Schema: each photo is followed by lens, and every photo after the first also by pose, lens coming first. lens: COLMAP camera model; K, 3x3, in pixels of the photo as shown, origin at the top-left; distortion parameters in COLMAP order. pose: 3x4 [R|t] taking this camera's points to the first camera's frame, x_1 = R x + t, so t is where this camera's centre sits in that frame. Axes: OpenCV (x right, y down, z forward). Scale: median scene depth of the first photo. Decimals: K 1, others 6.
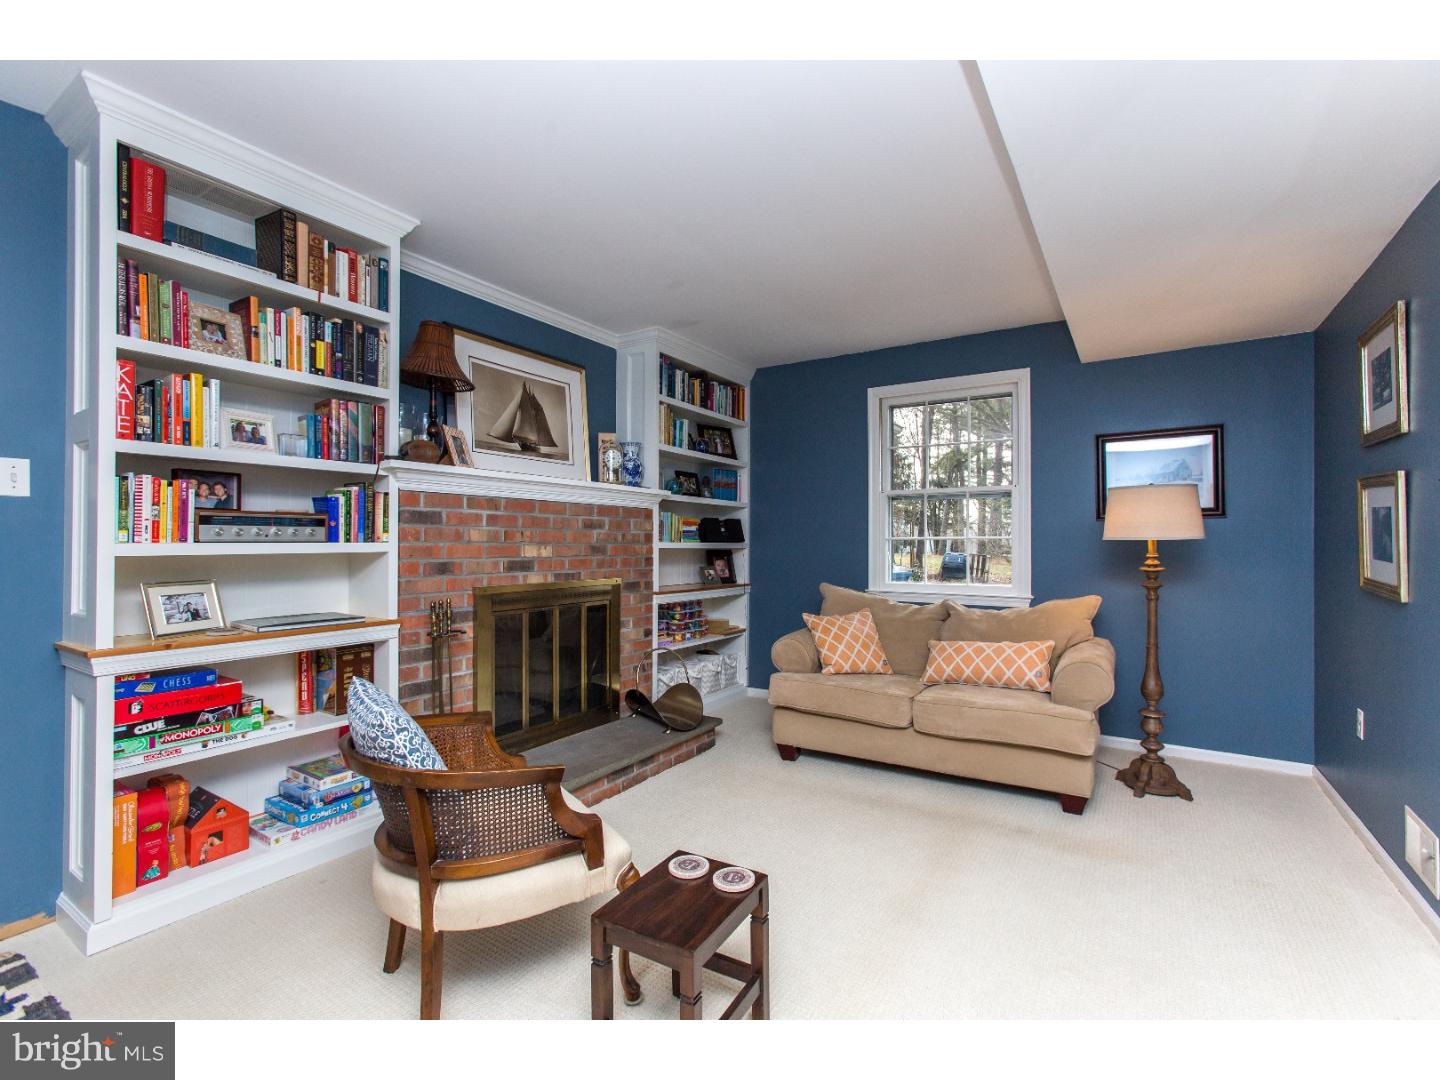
lens RADIAL K [[658.3, 0, 719.3], [0, 658.3, 539.7], [0, 0, 1]] dist [-0.000996, 0.000227]
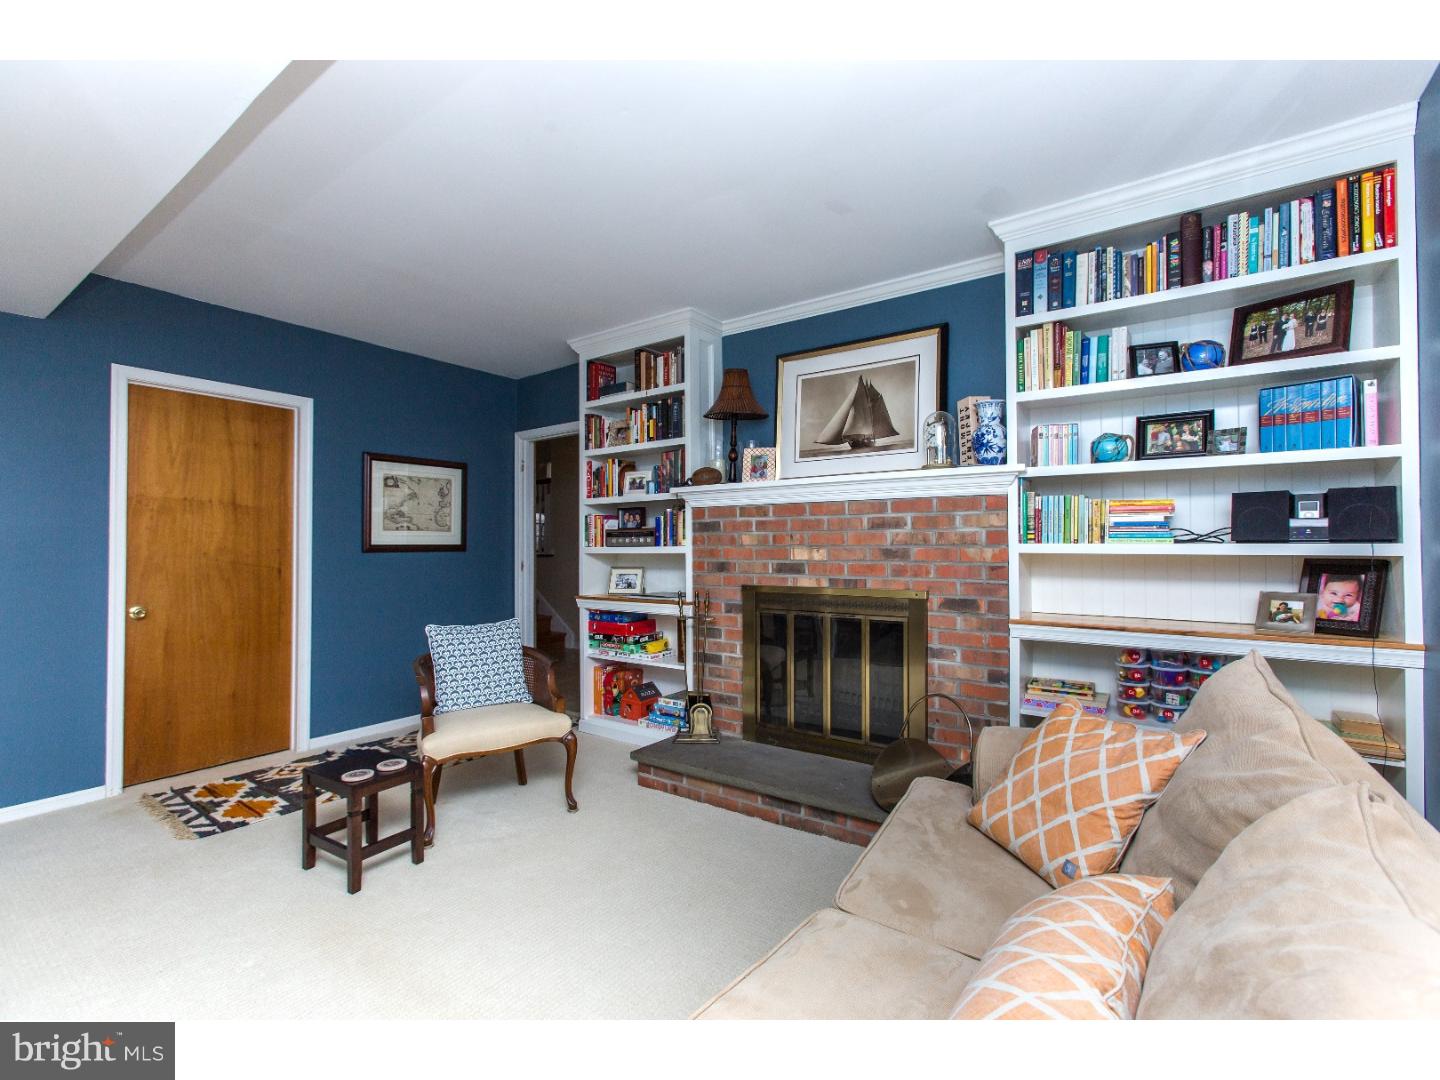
lens RADIAL K [[658.3, 0, 729.0], [0, 658.3, 534.1], [0, 0, 1]] dist [-0.000996, 0.000227]
pose [[-0.045180, -0.011176, -0.998916, 0.686091], [0.014603, 0.999823, -0.011847, -0.002831], [0.998872, -0.015123, -0.045009, 0.886613]]
